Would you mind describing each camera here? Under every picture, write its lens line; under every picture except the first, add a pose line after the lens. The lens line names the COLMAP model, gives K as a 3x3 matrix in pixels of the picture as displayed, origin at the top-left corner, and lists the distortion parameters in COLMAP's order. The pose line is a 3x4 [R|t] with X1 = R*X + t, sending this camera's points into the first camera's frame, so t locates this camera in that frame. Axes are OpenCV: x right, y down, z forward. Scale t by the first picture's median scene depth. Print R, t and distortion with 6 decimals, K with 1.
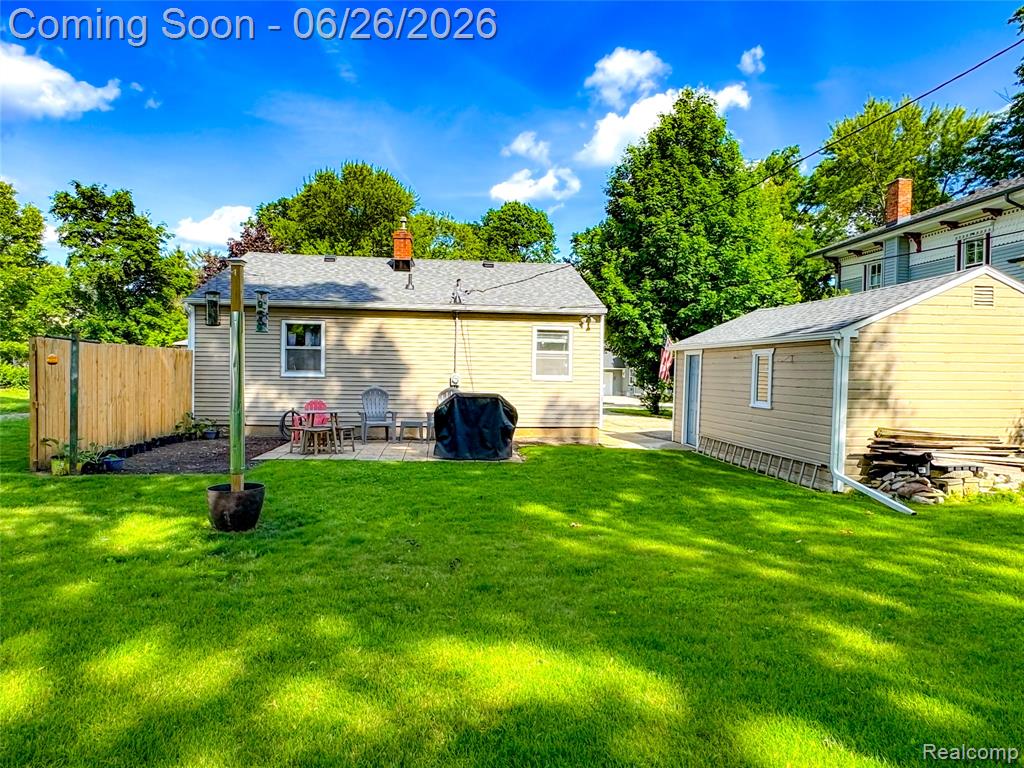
lens RADIAL K [[612.9, 0, 512.0], [0, 612.9, 384.0], [0, 0, 1]] dist [0.001574, 0.001671]
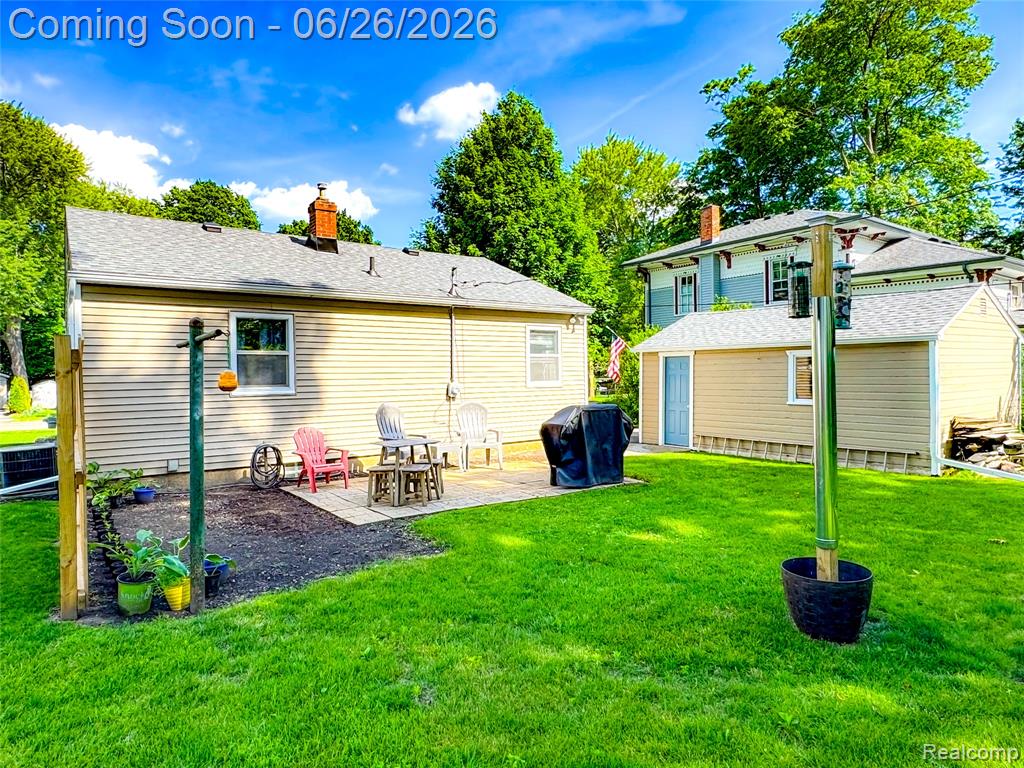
lens RADIAL K [[613.0, 0, 512.0], [0, 613.0, 384.0], [0, 0, 1]] dist [-0.001027, -0.001735]
pose [[0.863669, -0.035275, 0.502823, -0.428161], [0.036482, 0.999307, 0.007442, -0.018225], [-0.502737, 0.011917, 0.864357, 0.247337]]
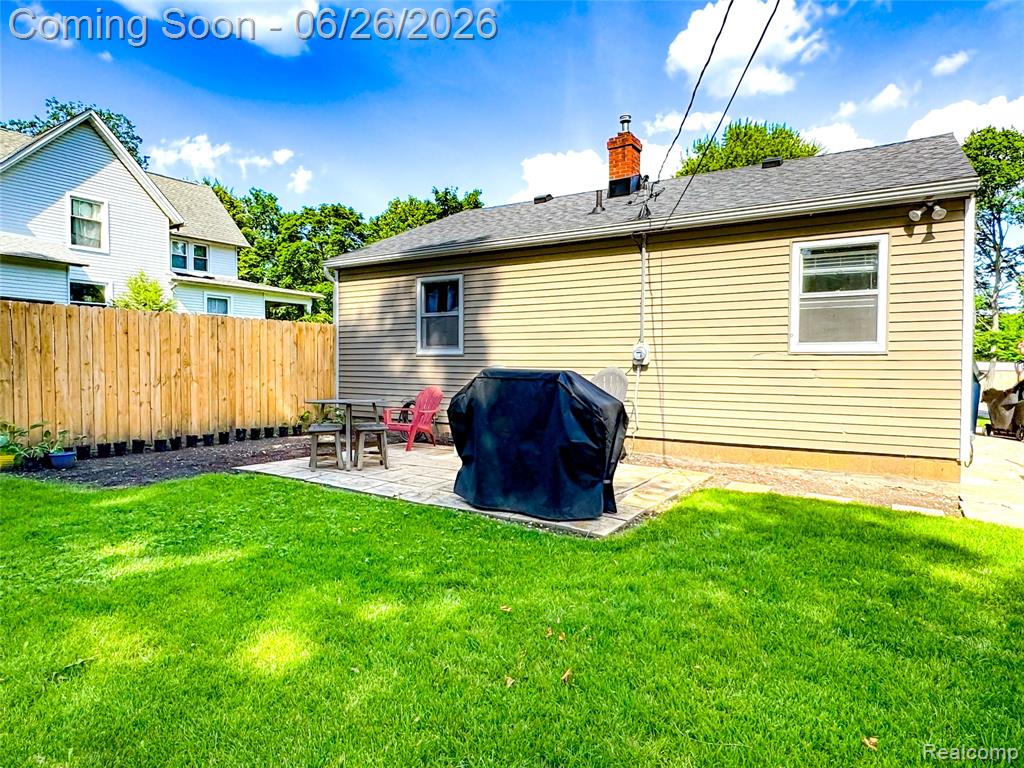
lens RADIAL K [[613.0, 0, 512.0], [0, 613.0, 384.0], [0, 0, 1]] dist [-0.001027, -0.001735]
pose [[0.774238, 0.008885, -0.632832, 0.171861], [-0.005704, 0.999959, 0.007061, 0.016438], [0.632869, -0.001857, 0.774257, 0.470862]]
